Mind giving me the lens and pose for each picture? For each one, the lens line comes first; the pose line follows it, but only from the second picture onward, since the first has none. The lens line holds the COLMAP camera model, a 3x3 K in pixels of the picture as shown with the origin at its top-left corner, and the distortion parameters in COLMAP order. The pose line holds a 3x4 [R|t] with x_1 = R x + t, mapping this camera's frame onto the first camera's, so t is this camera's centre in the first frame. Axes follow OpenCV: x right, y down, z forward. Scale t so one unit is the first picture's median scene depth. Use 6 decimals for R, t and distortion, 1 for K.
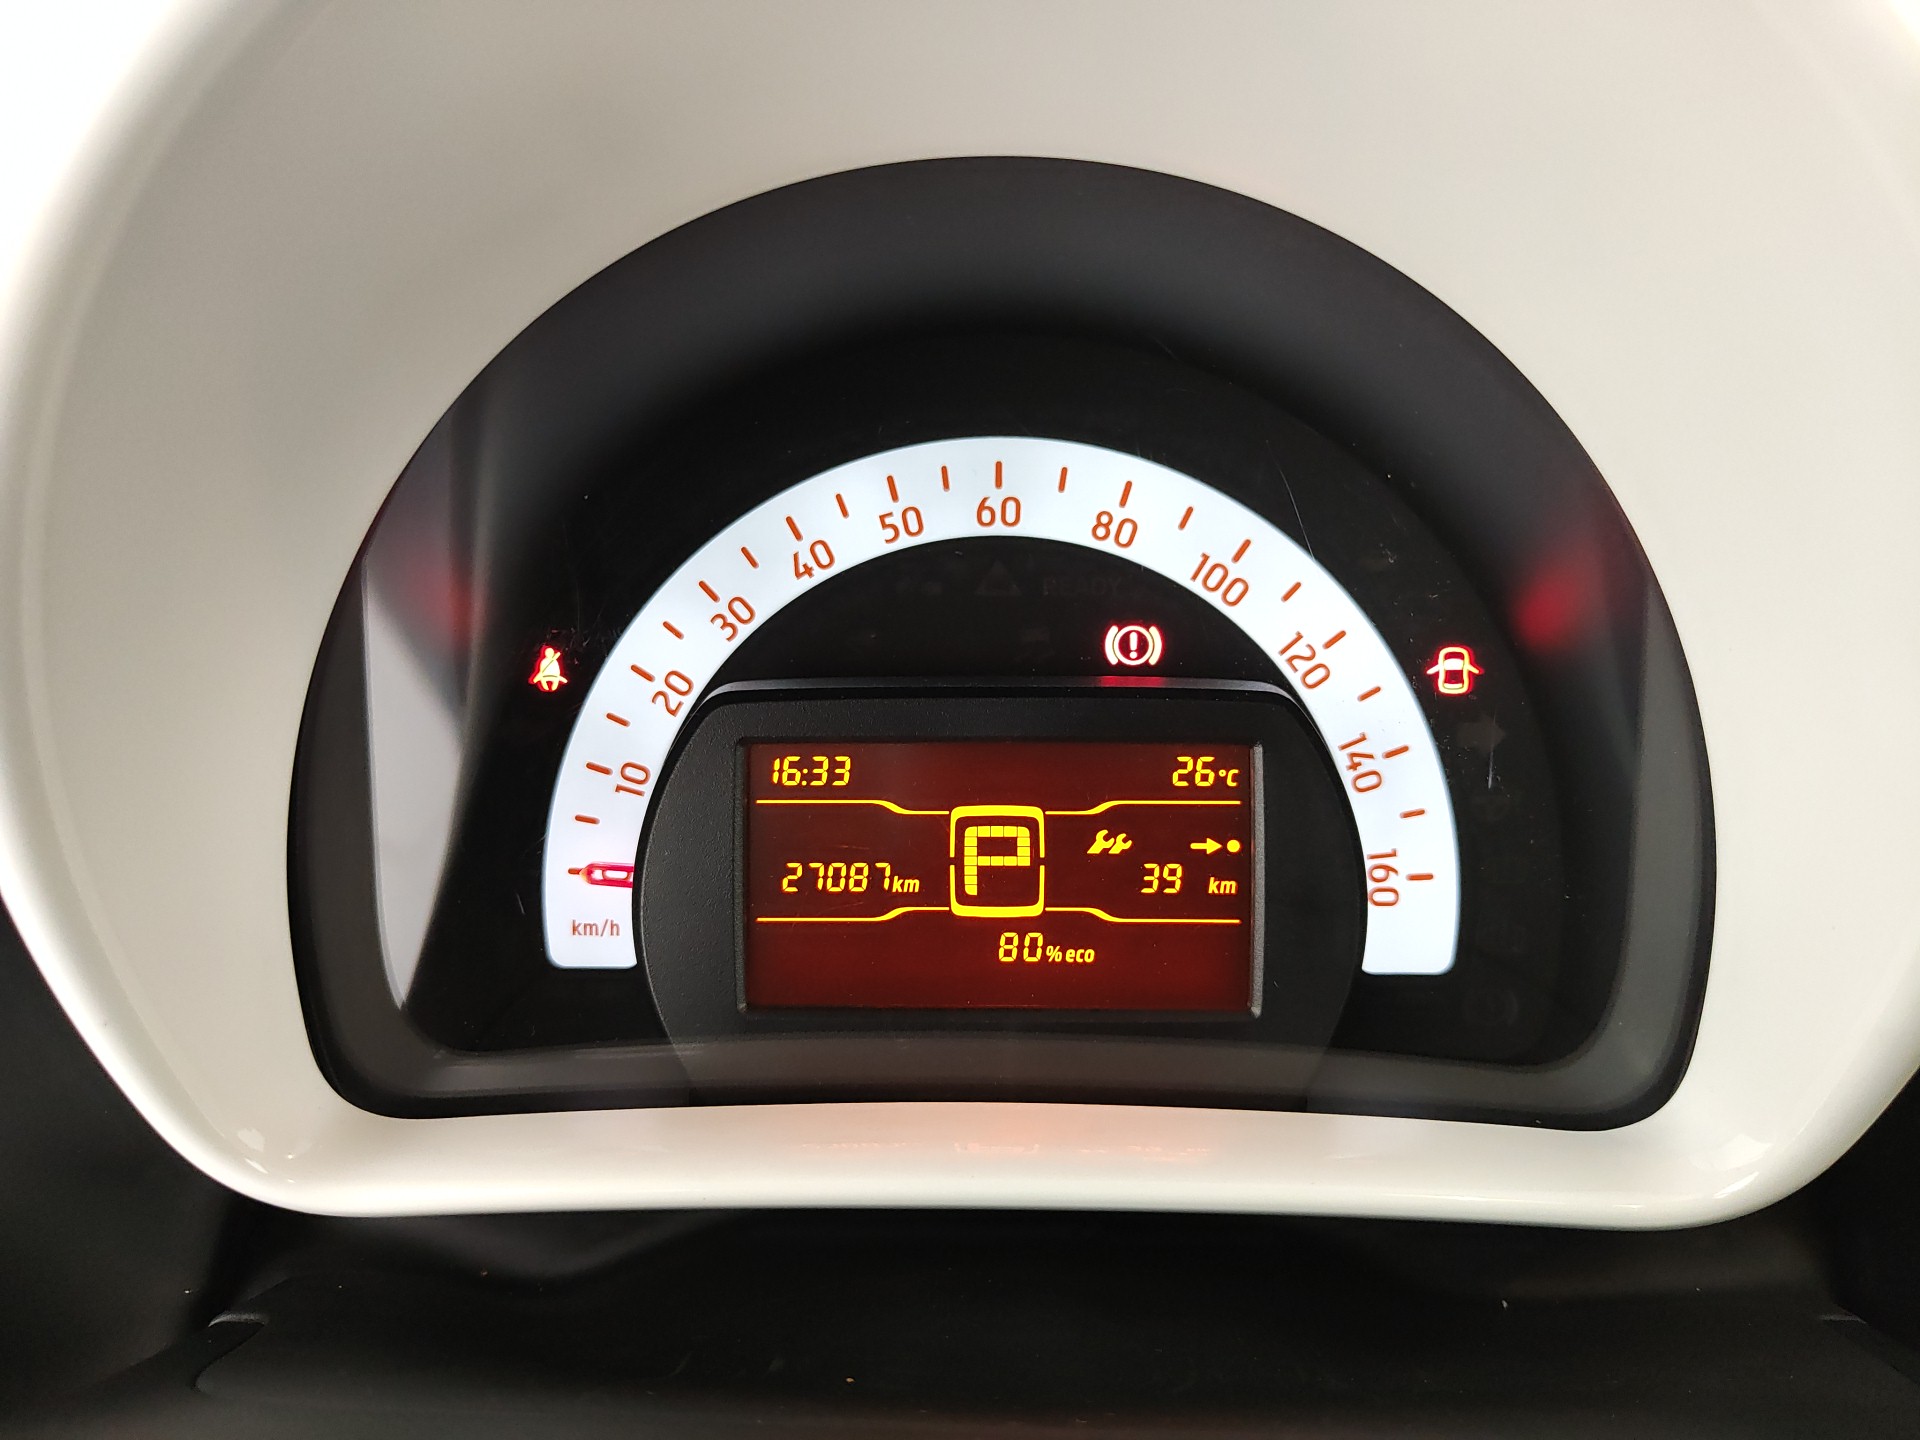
lens RADIAL K [[1393.4, 0, 964.9], [0, 1393.4, 722.9], [0, 0, 1]] dist [0.059987, -0.123175]
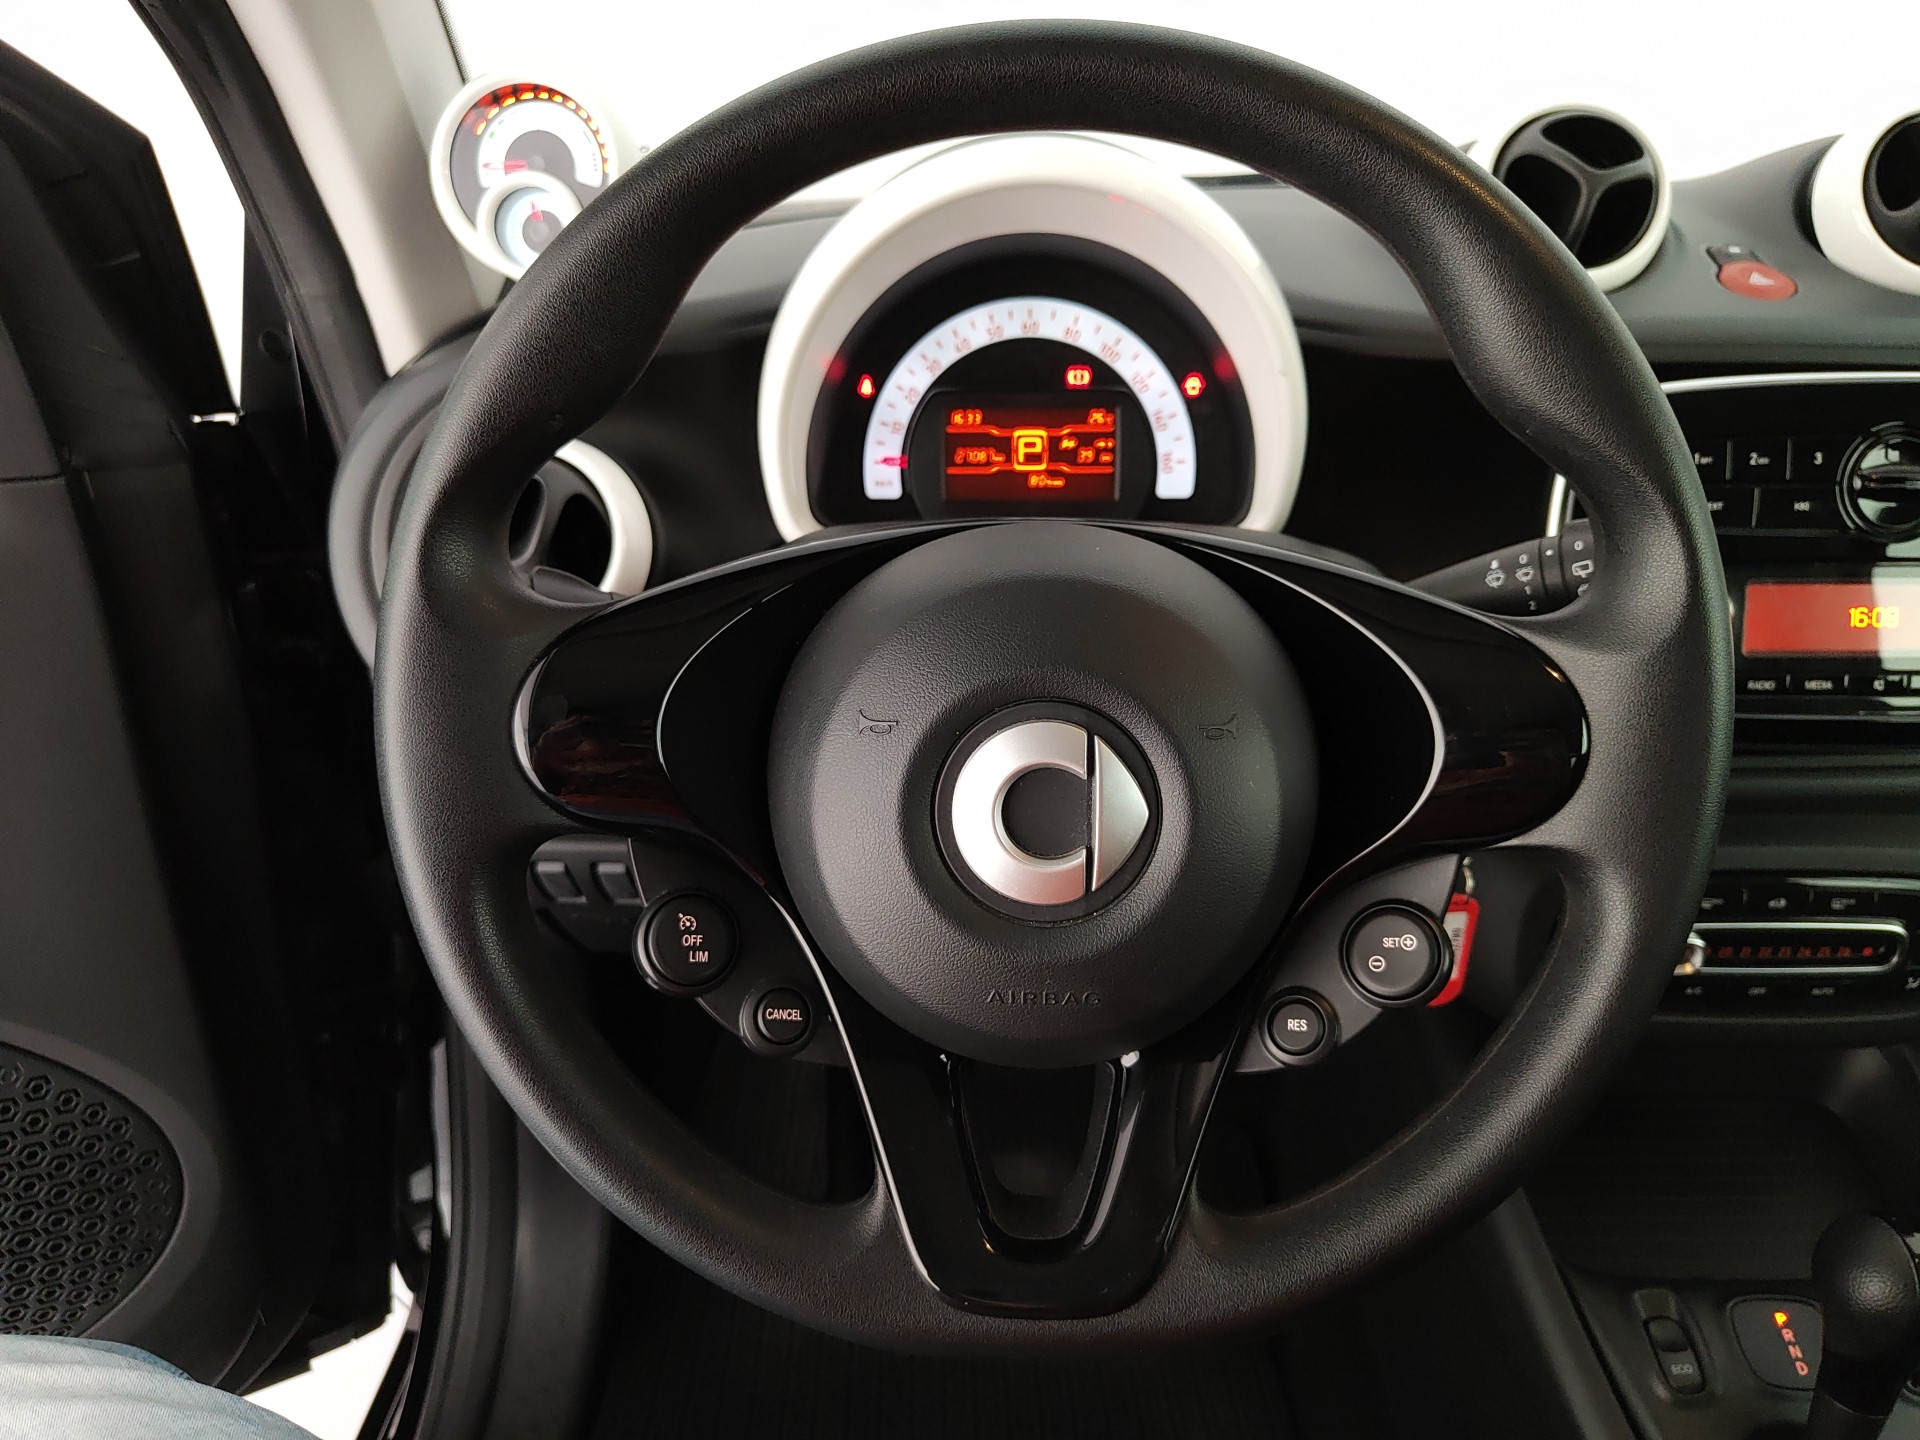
lens RADIAL K [[1393.4, 0, 964.9], [0, 1393.4, 722.9], [0, 0, 1]] dist [0.059987, -0.123175]
pose [[0.999996, -0.002819, 0.000844, -0.116935], [0.002699, 0.992924, 0.118722, 0.317444], [-0.001172, -0.118719, 0.992927, -1.970405]]
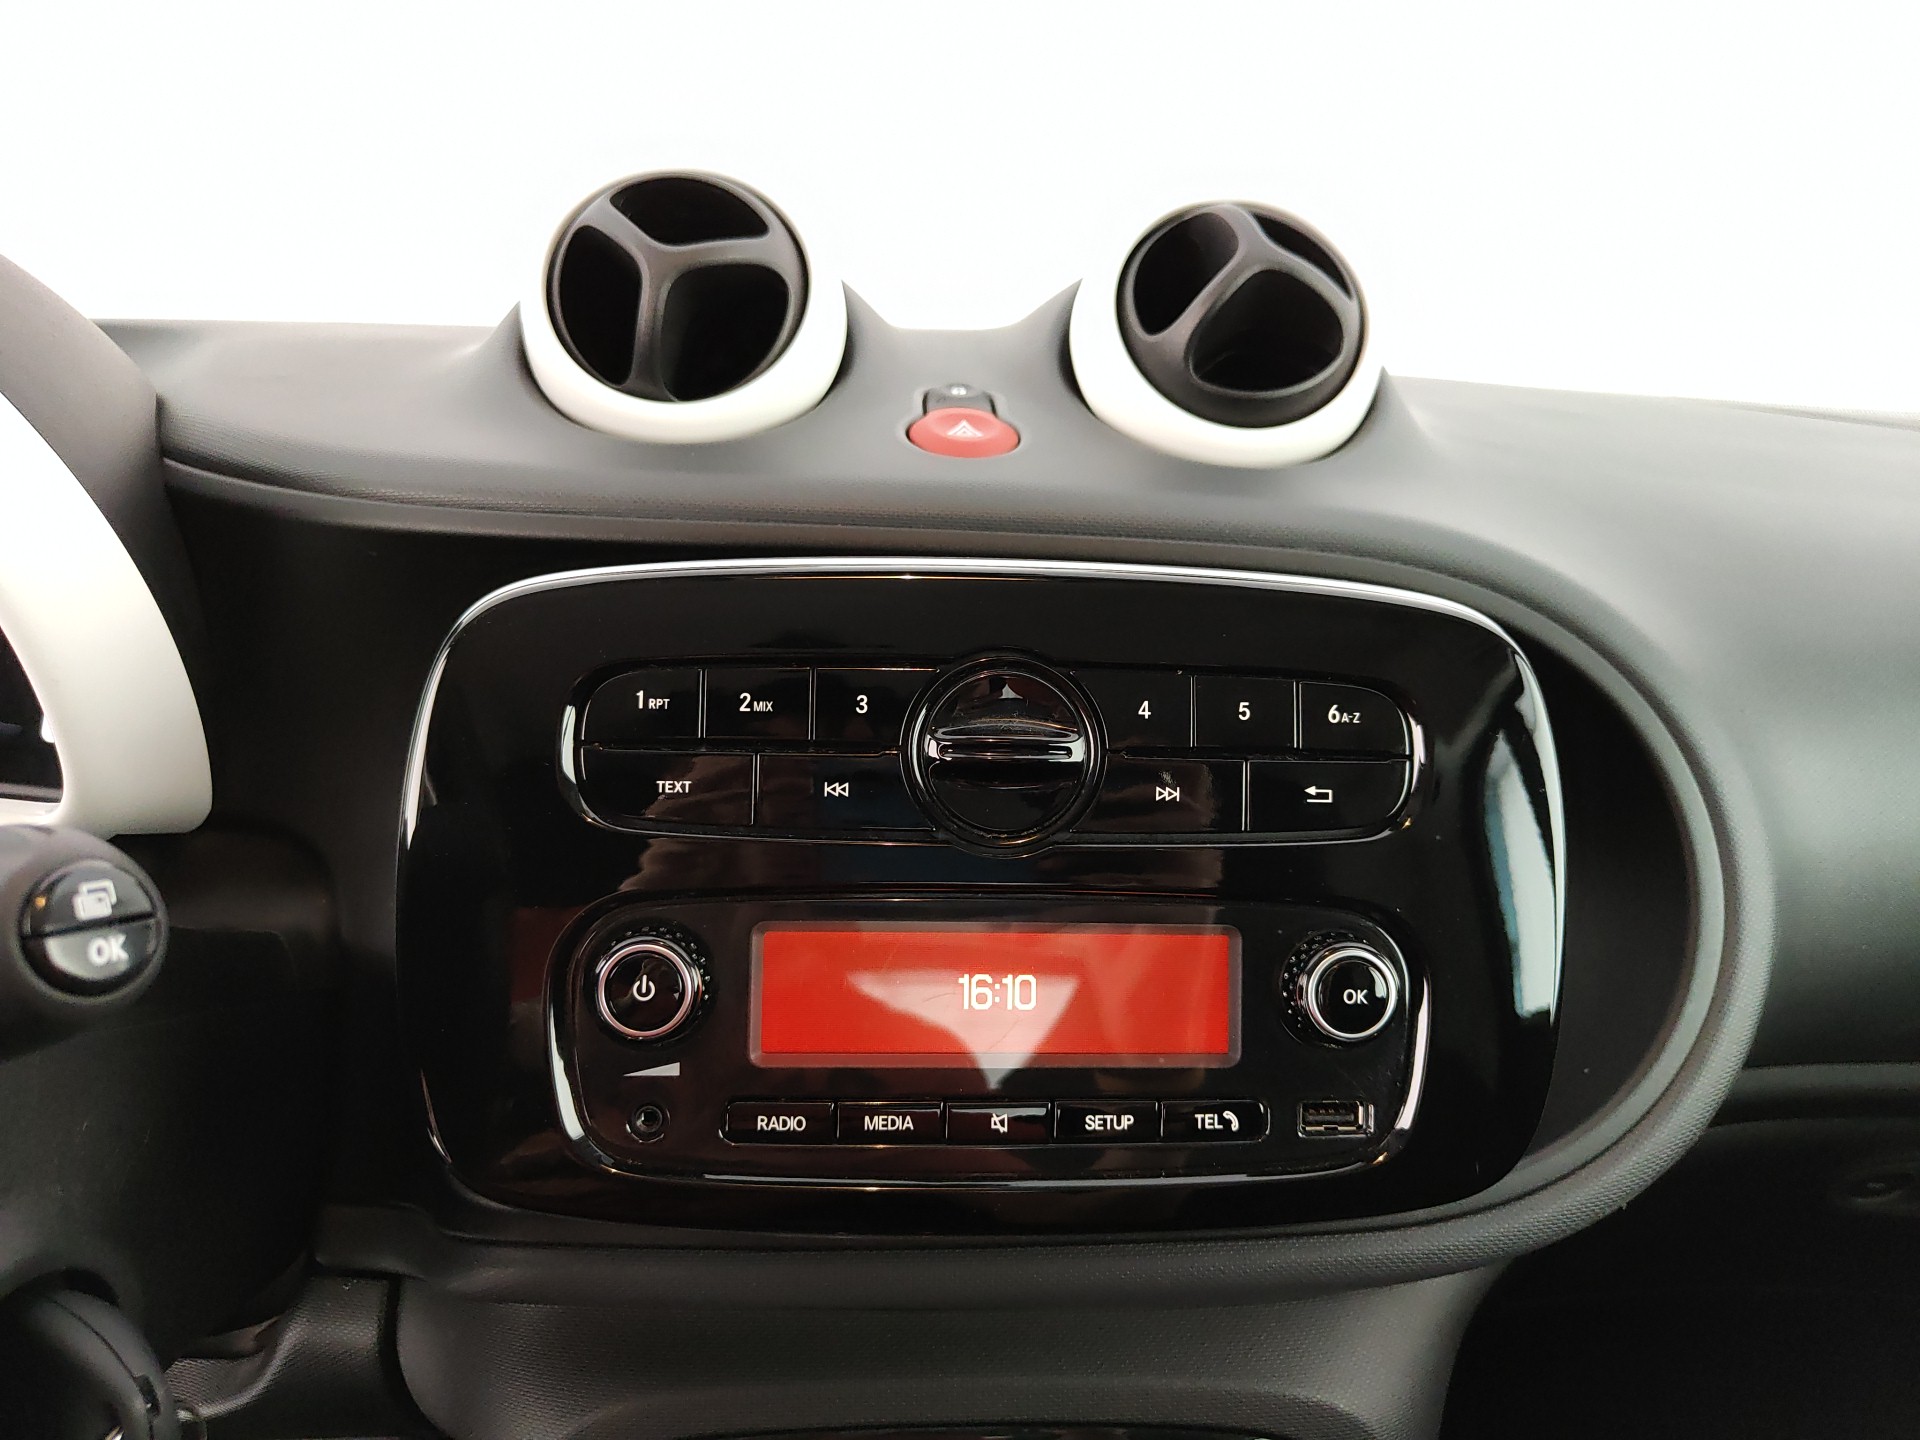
lens RADIAL K [[1393.4, 0, 964.9], [0, 1393.4, 722.9], [0, 0, 1]] dist [0.059987, -0.123175]
pose [[0.996316, 0.021204, 0.083099, 1.354430], [-0.016758, 0.998409, -0.053841, 0.242321], [-0.084109, 0.052250, 0.995086, -0.836118]]
